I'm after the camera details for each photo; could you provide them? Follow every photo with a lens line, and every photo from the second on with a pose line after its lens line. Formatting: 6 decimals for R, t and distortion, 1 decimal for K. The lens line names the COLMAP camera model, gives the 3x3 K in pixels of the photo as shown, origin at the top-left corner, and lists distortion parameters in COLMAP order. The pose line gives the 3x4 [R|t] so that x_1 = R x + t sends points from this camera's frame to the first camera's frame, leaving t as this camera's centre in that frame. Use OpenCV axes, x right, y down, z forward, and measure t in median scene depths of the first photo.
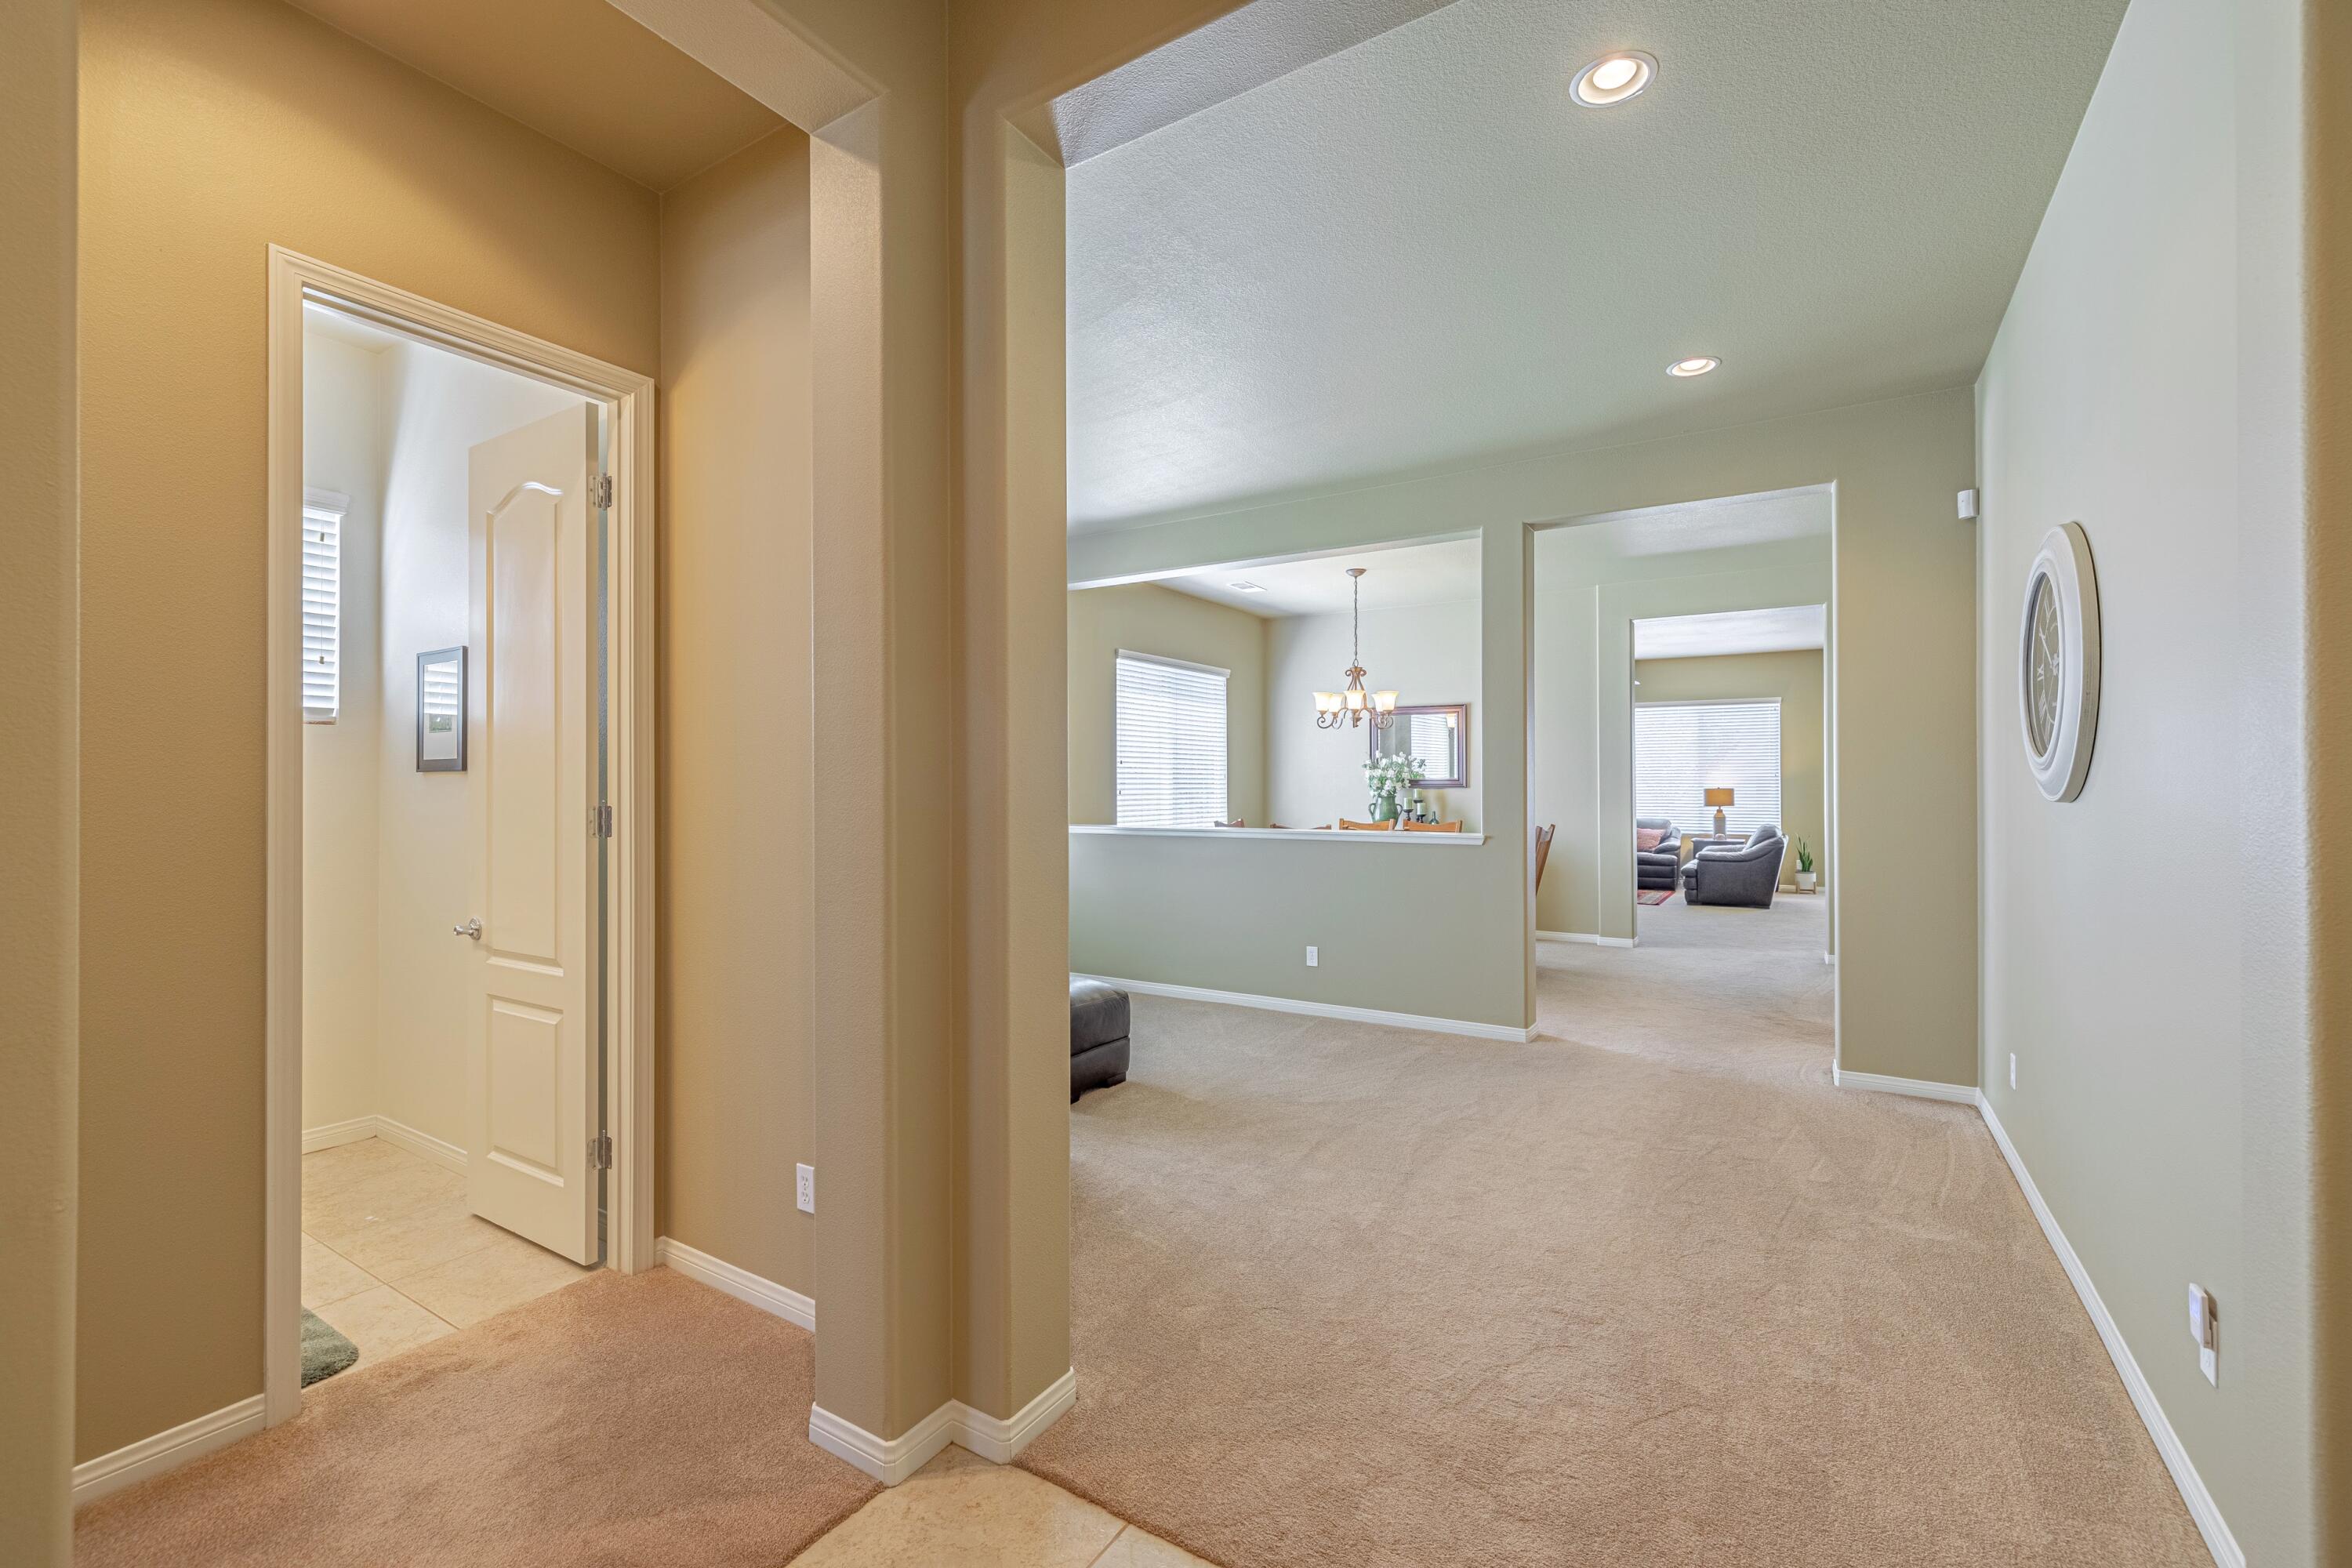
lens RADIAL K [[982.5, 0, 1180.1], [0, 982.5, 781.3], [0, 0, 1]] dist [-0.003010, -0.000977]
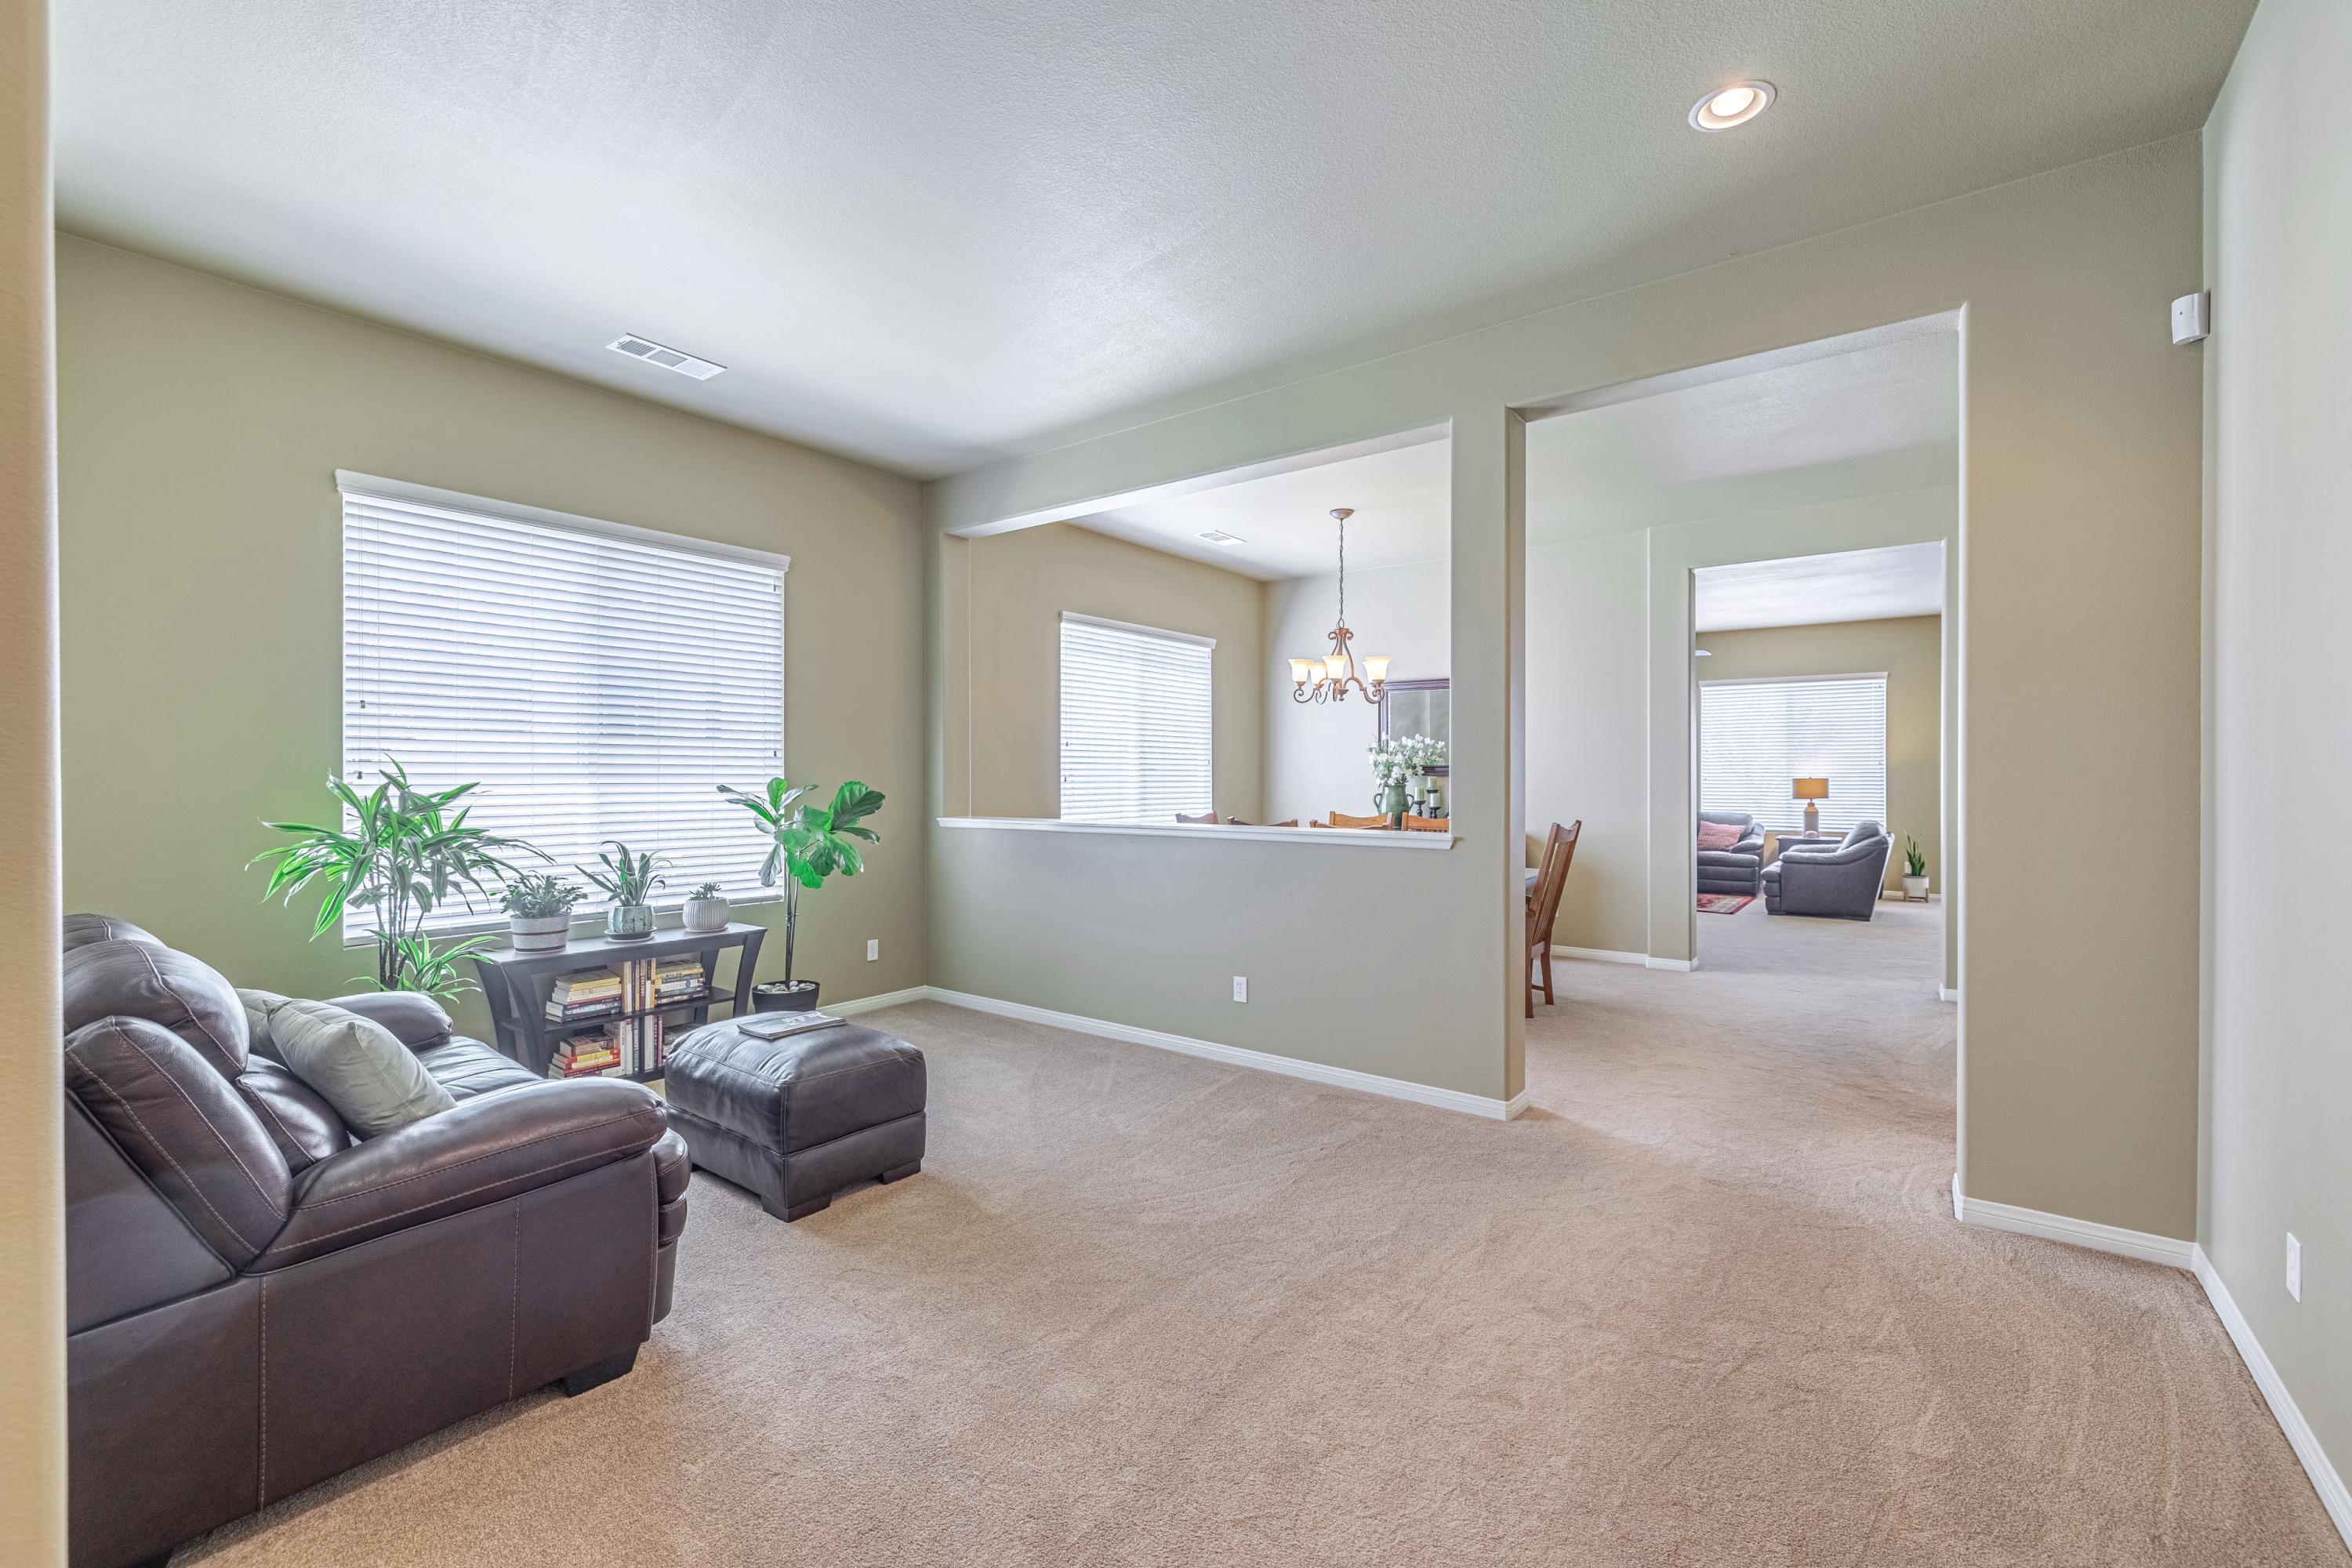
lens RADIAL K [[982.5, 0, 1170.6], [0, 982.5, 781.7], [0, 0, 1]] dist [-0.003010, -0.000977]
pose [[0.996497, 0.002359, -0.083592, 0.145027], [-0.001538, 0.999950, 0.009882, 0.006435], [0.083611, -0.009719, 0.996451, 0.224307]]
